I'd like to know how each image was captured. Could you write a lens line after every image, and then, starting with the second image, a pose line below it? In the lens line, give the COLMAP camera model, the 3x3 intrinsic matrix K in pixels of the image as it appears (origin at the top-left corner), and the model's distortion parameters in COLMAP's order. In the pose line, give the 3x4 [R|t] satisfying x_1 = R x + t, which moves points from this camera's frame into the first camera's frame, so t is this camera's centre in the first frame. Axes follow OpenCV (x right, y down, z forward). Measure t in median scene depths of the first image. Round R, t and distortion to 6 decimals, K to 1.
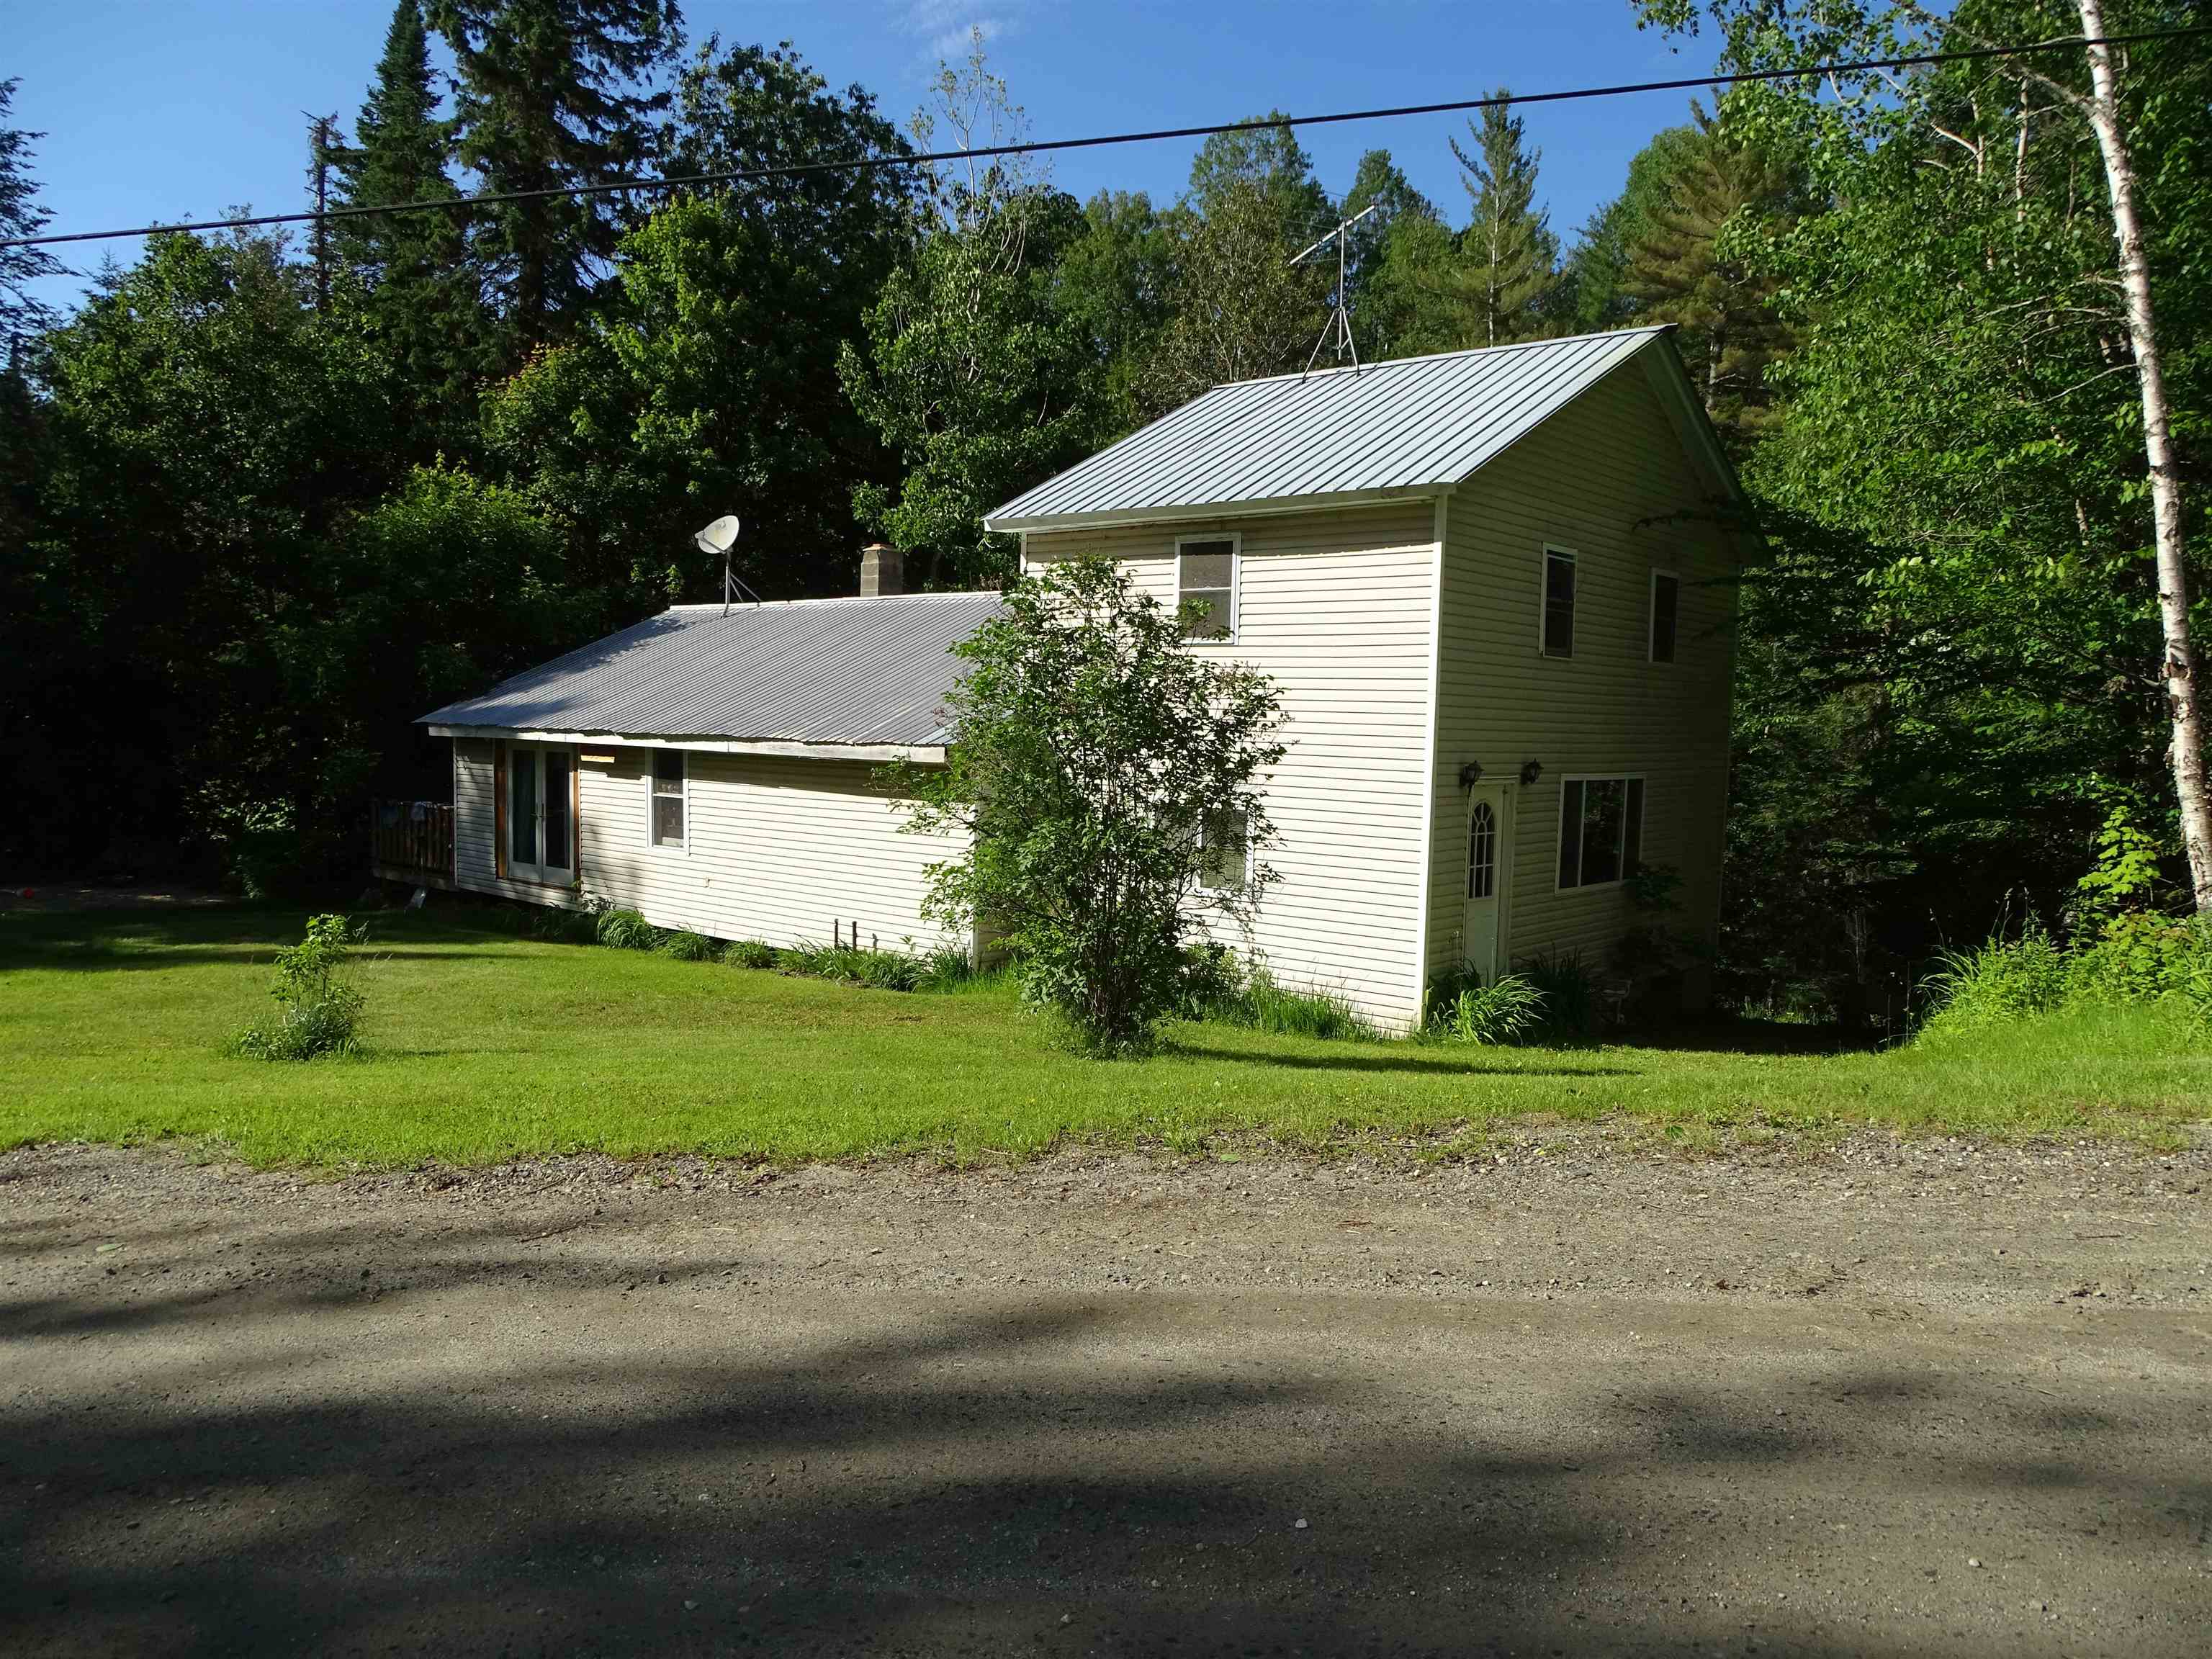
lens RADIAL K [[1573.9, 0, 1100.9], [0, 1573.9, 862.3], [0, 0, 1]] dist [-0.030557, 0.008251]
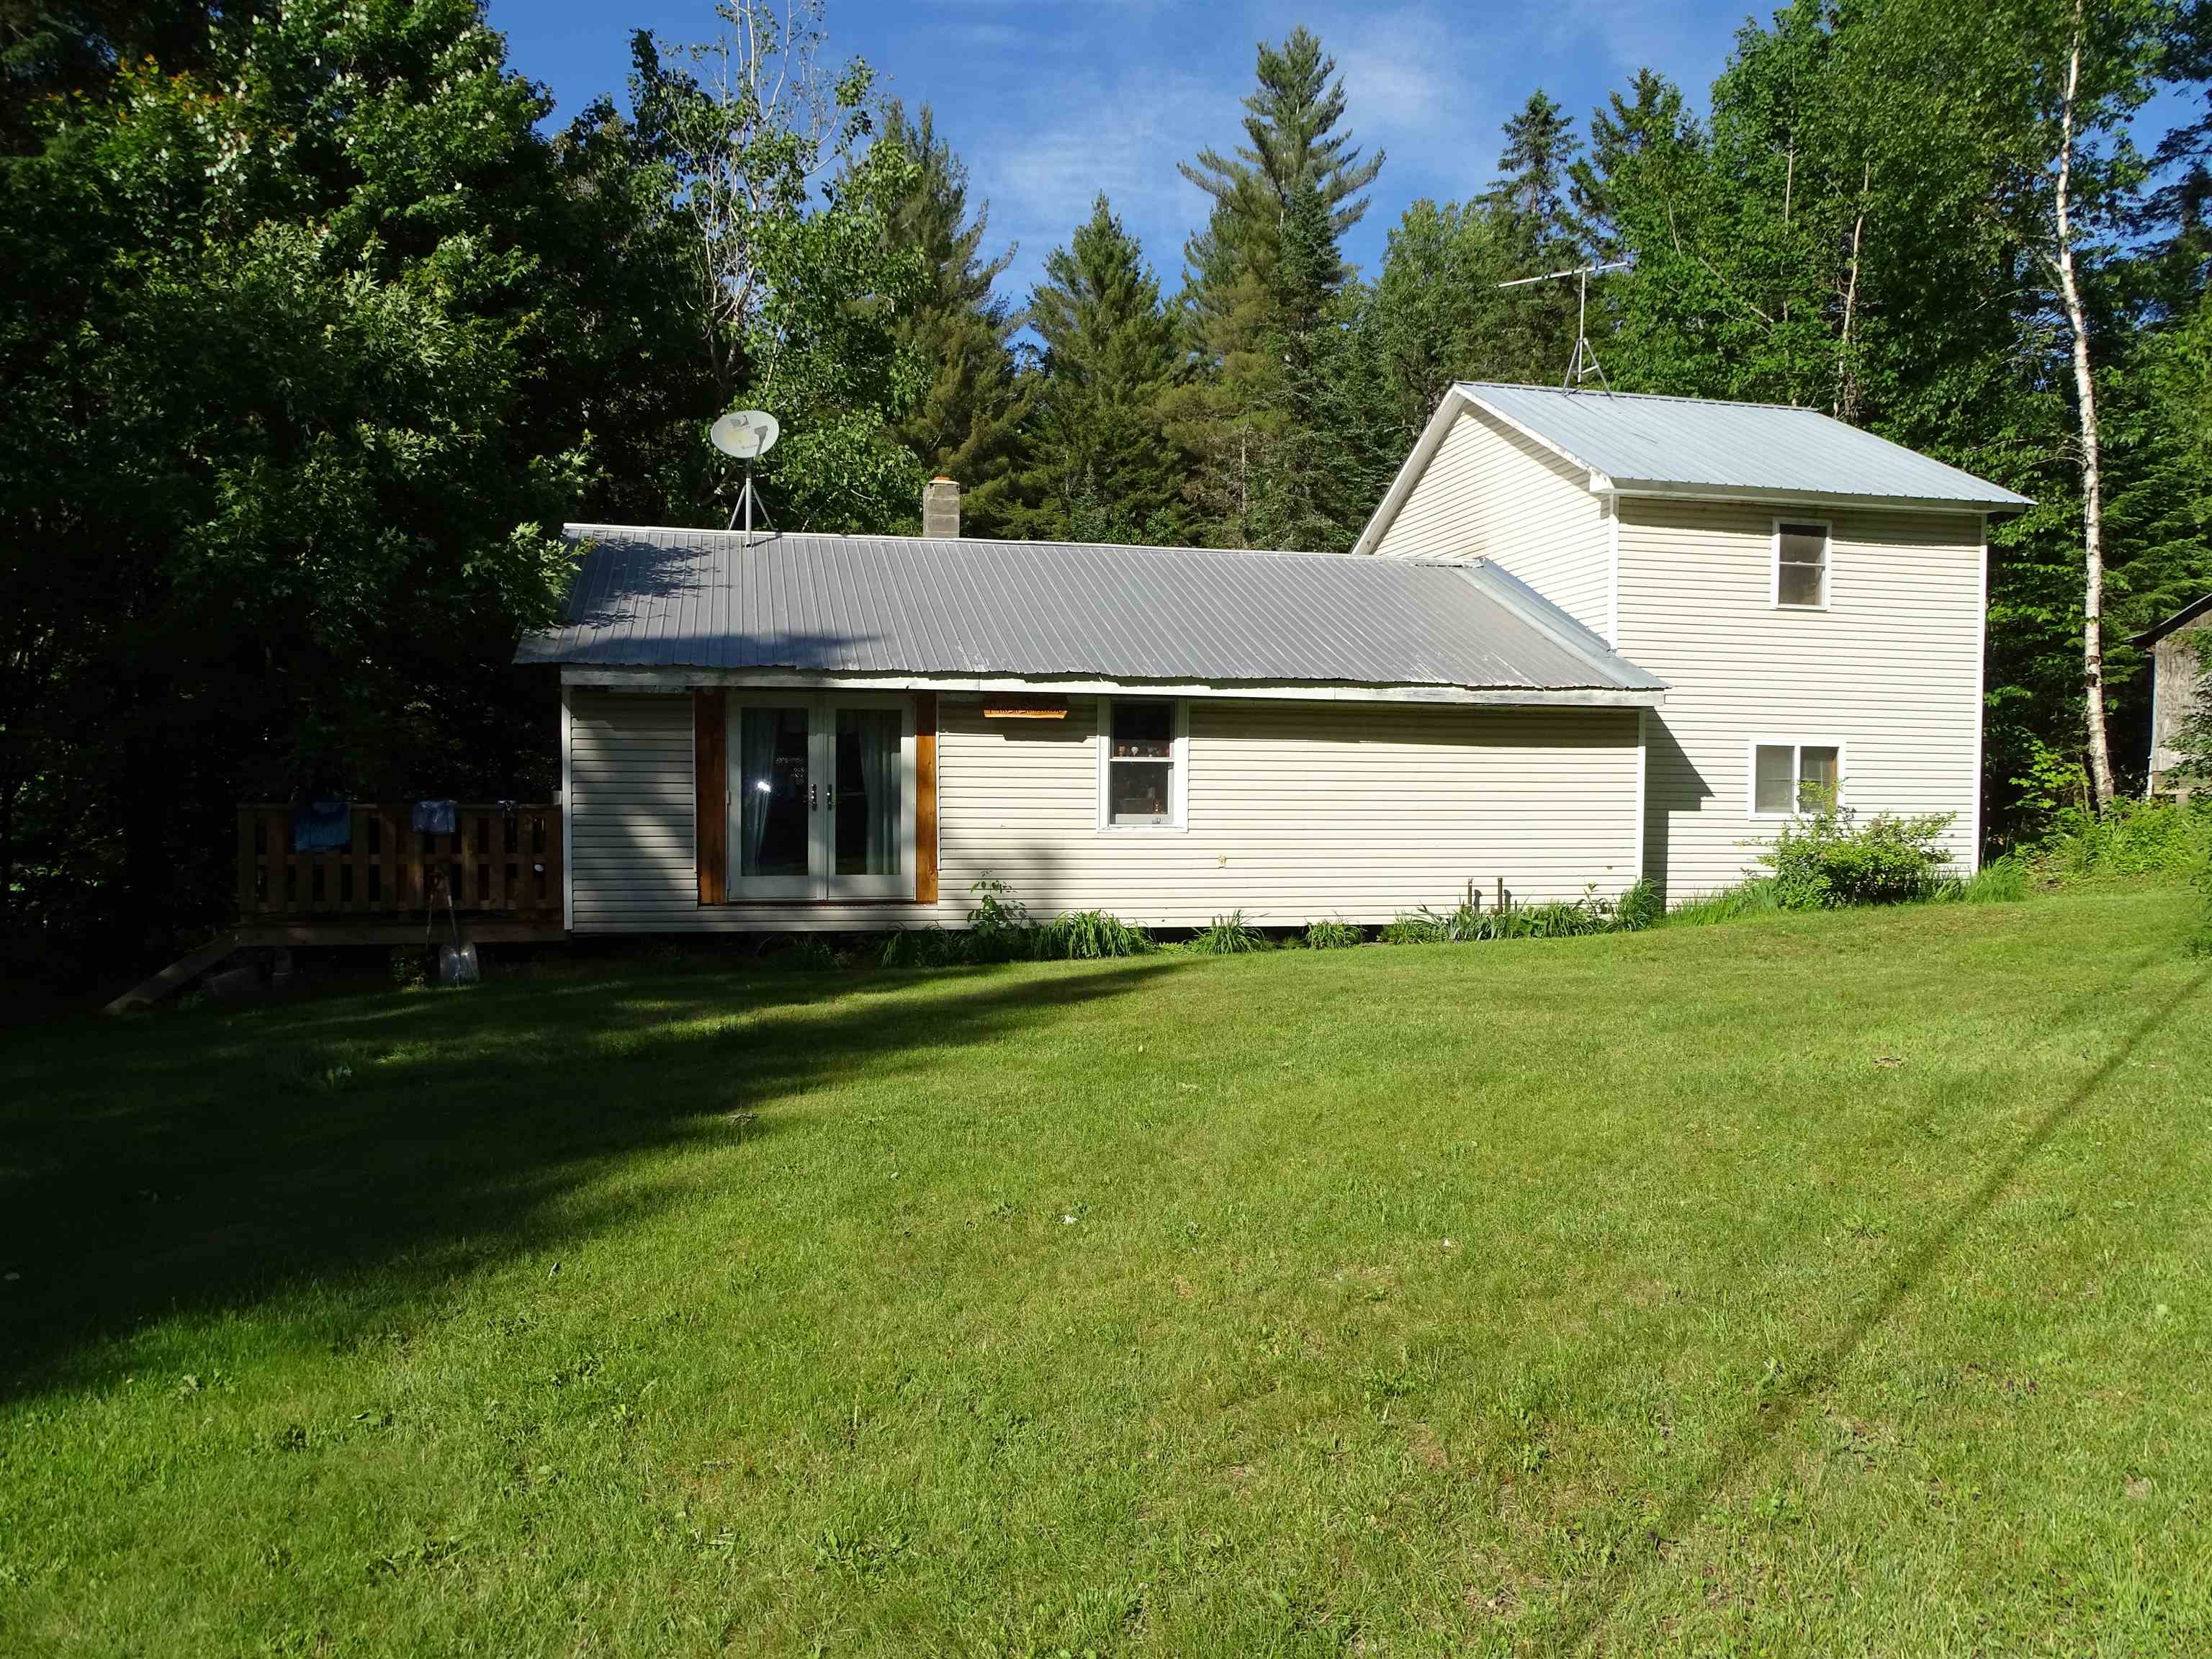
lens RADIAL K [[1573.9, 0, 1100.9], [0, 1573.9, 862.3], [0, 0, 1]] dist [-0.030557, 0.008251]
pose [[0.616630, -0.048209, 0.785776, -0.905399], [0.078363, 0.996925, -0.000332, 0.007687], [-0.783344, 0.061781, 0.618511, 0.525863]]
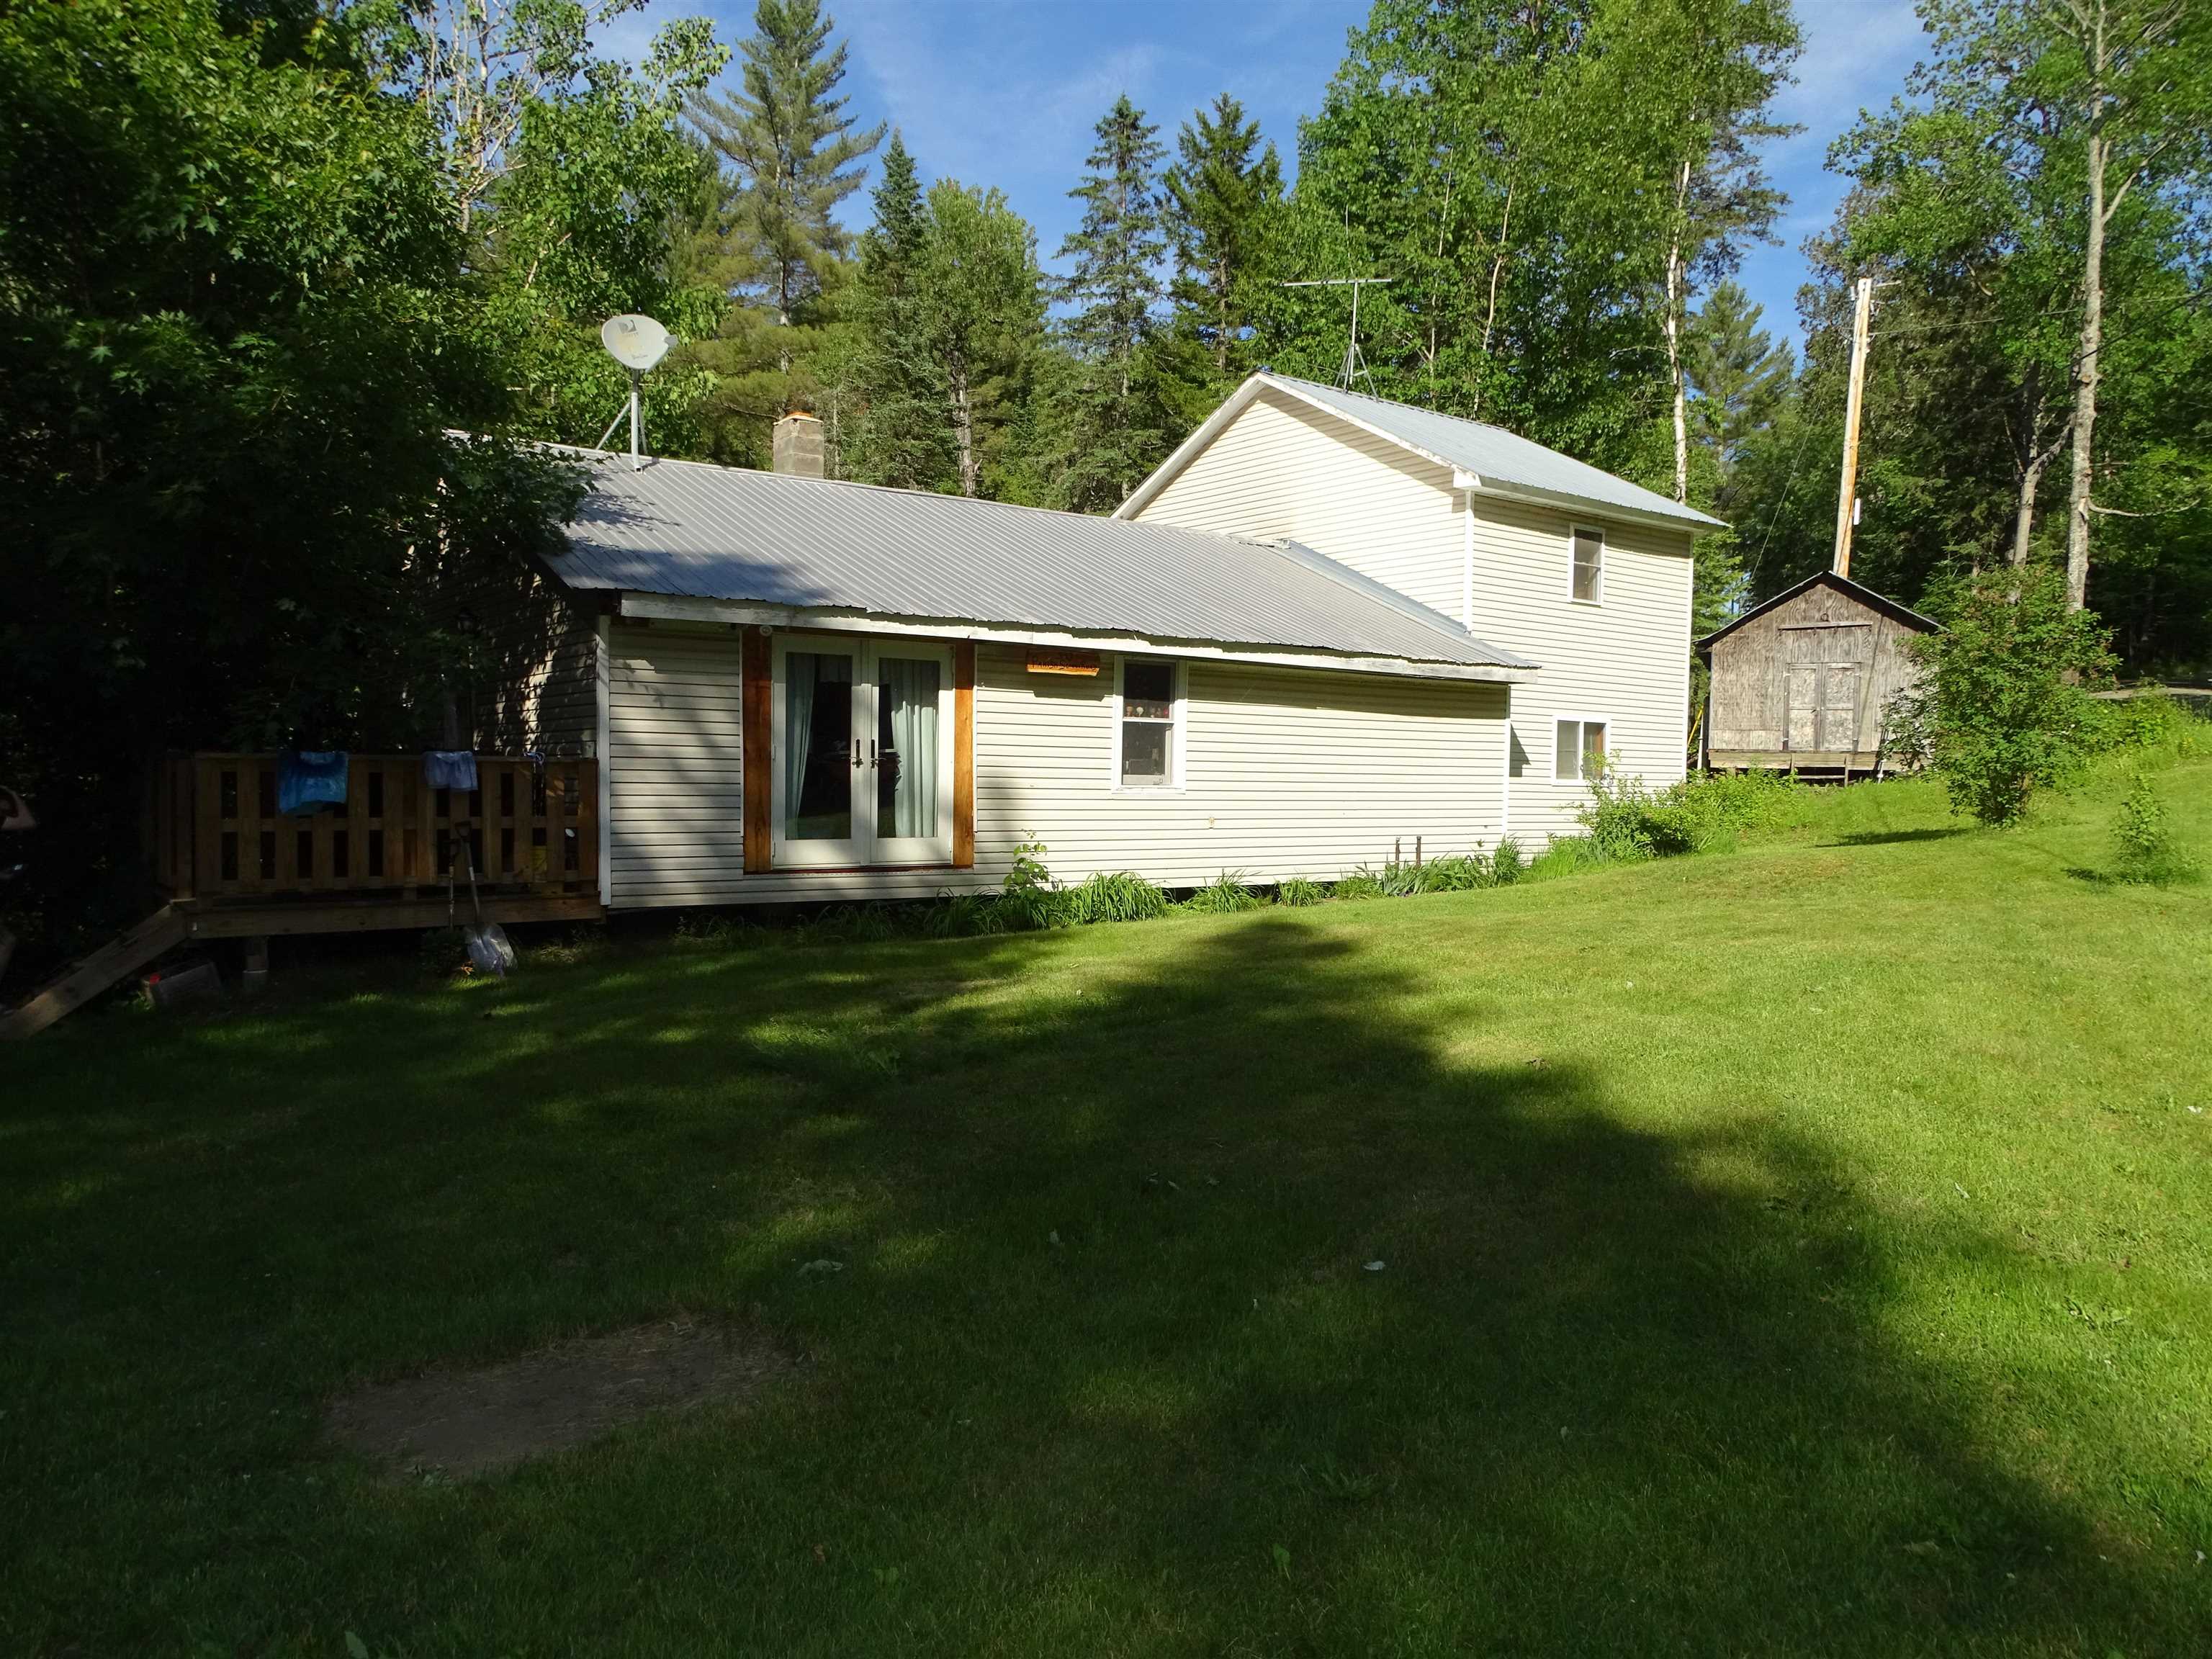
lens RADIAL K [[1573.9, 0, 1100.9], [0, 1573.9, 862.3], [0, 0, 1]] dist [-0.030557, 0.008251]
pose [[0.227435, -0.066927, 0.971491, -1.043549], [0.081291, 0.995458, 0.049547, -0.012417], [-0.970394, 0.067705, 0.231842, 0.838538]]
